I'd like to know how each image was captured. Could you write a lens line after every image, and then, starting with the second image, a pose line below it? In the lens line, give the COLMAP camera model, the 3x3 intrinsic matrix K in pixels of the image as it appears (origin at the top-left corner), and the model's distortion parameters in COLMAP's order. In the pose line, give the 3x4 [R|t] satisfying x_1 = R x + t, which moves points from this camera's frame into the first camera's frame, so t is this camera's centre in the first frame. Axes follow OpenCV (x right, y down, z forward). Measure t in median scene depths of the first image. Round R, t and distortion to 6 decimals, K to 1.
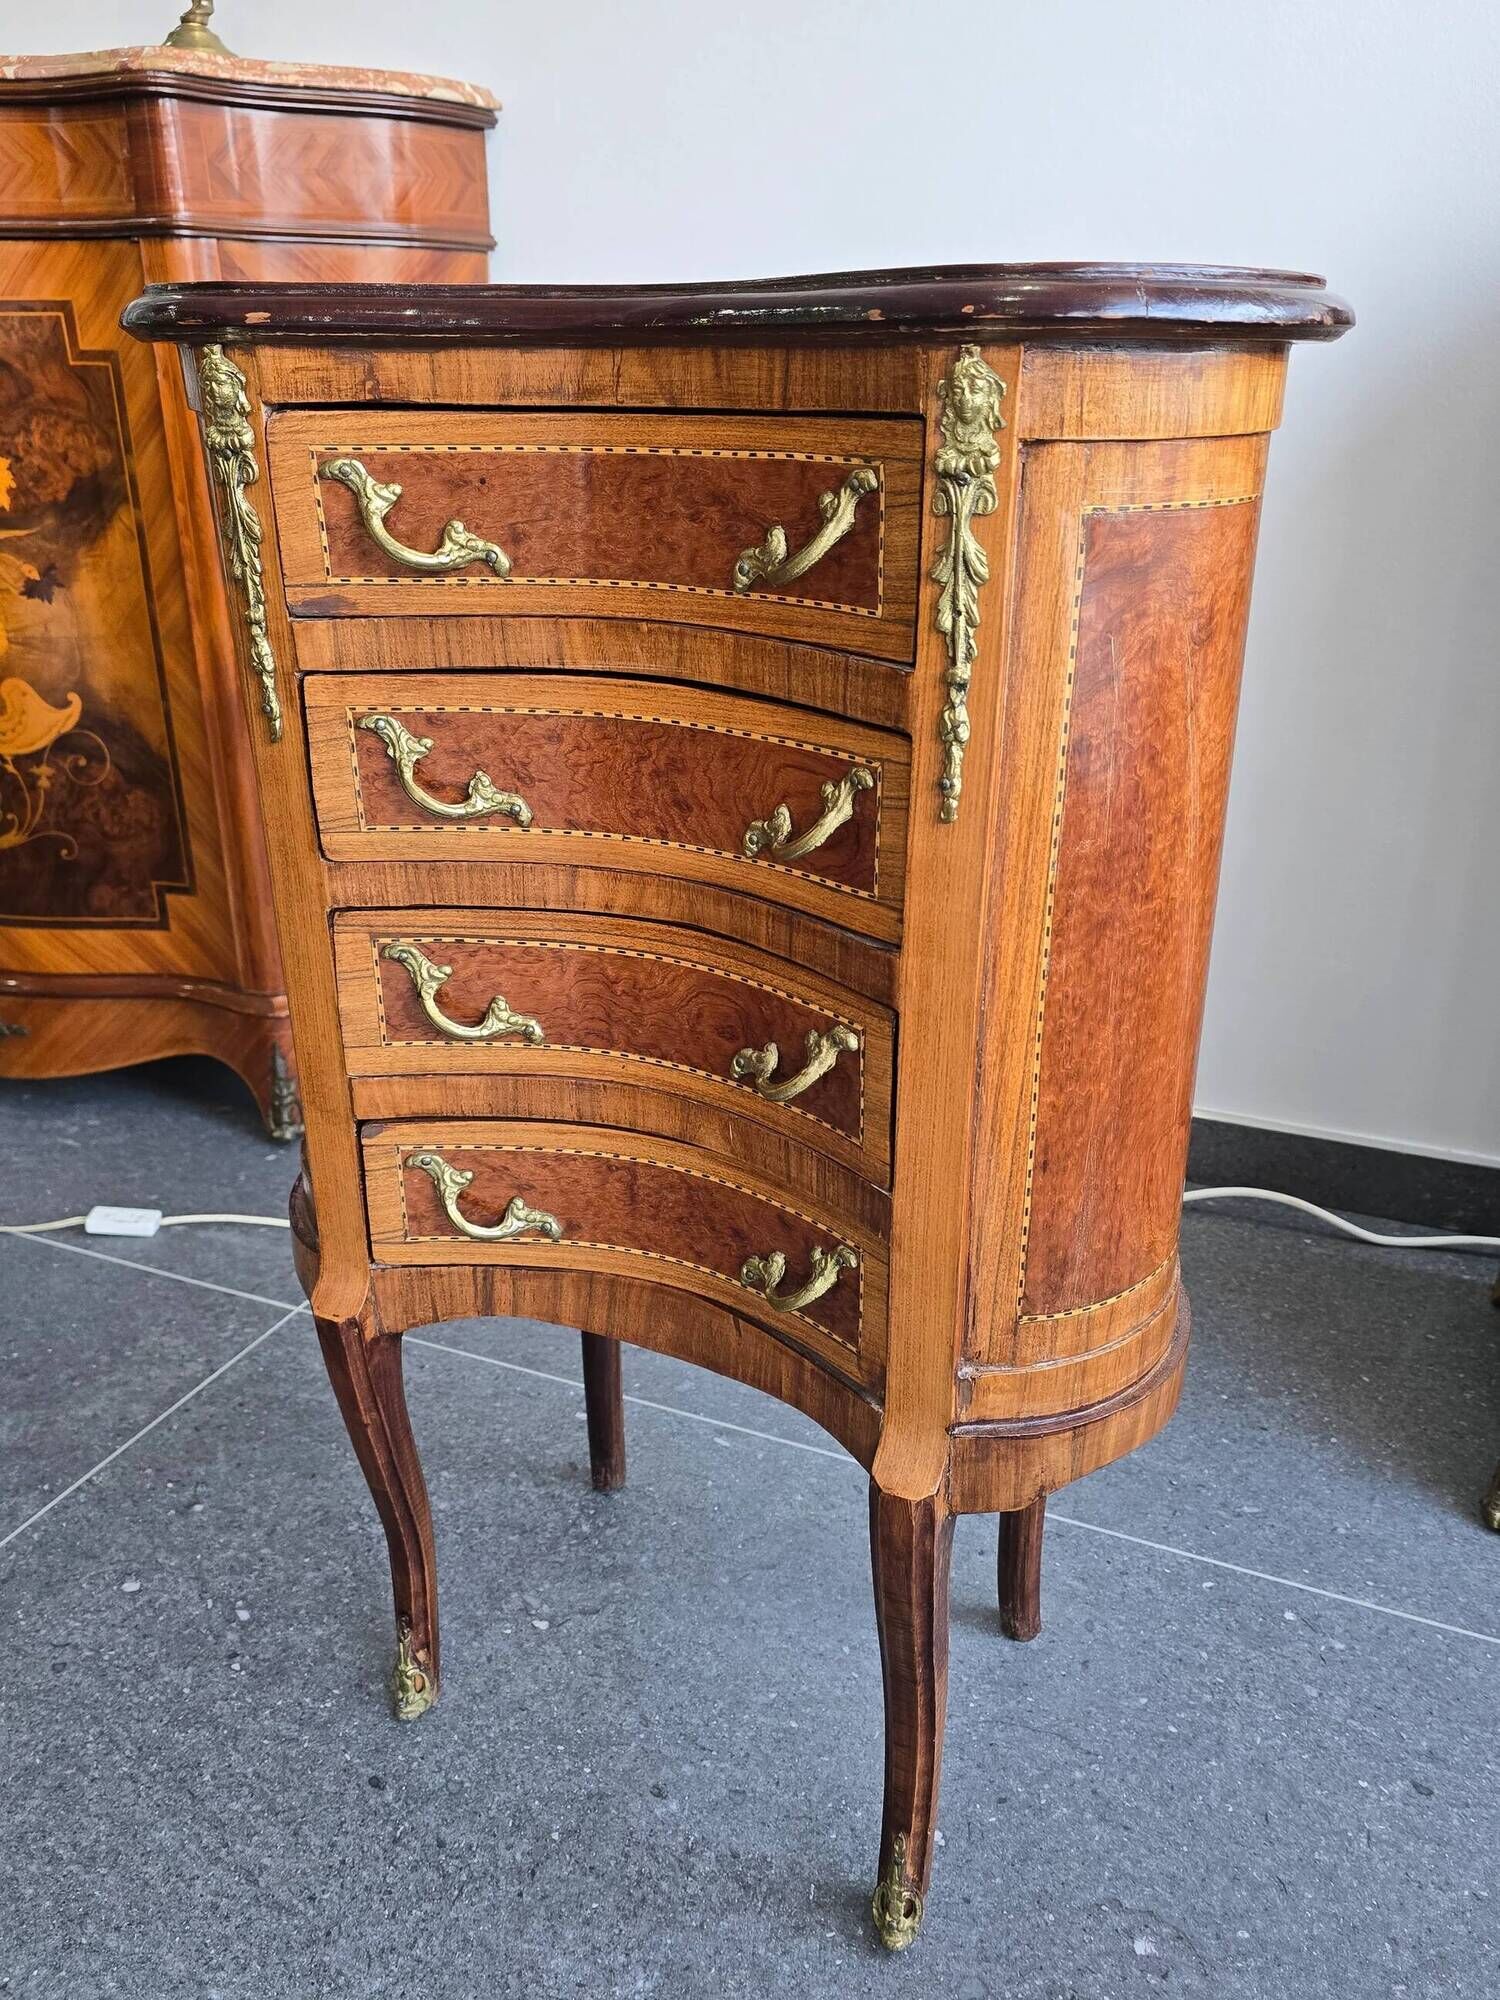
lens RADIAL K [[1582.0, 0, 760.1], [0, 1582.0, 1021.7], [0, 0, 1]] dist [0.044230, -0.059249]
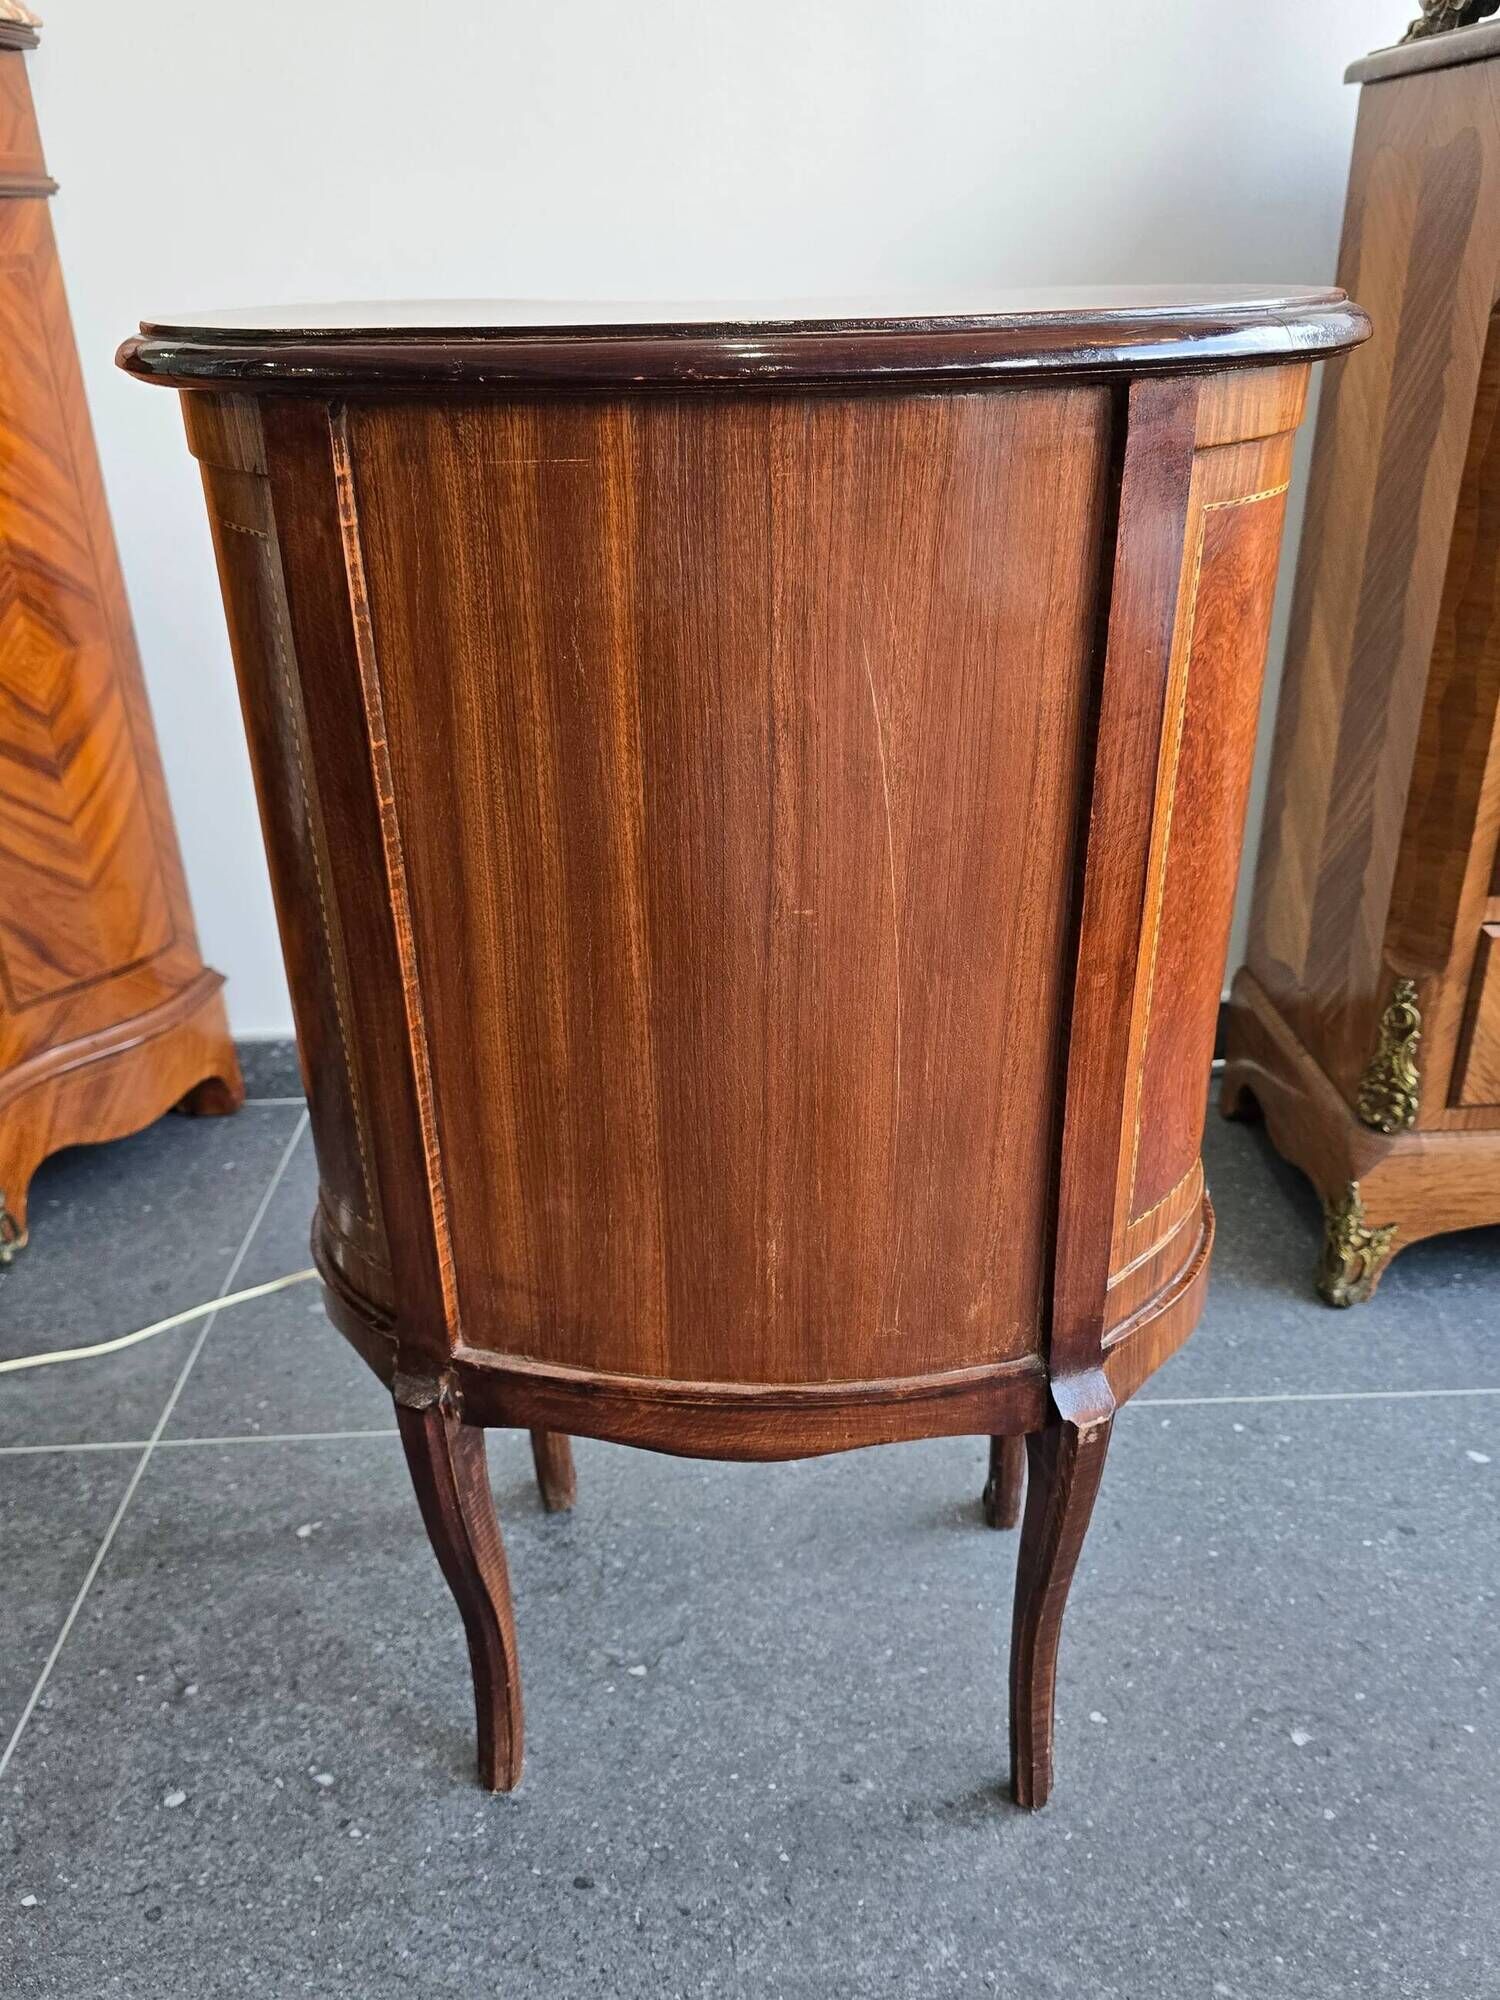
lens RADIAL K [[1582.0, 0, 765.3], [0, 1582.0, 1044.8], [0, 0, 1]] dist [0.044230, -0.059249]
pose [[0.904122, -0.217548, 0.367744, -0.394185], [0.189659, 0.975574, 0.110838, -0.104718], [-0.382874, -0.030465, 0.923298, 0.086753]]
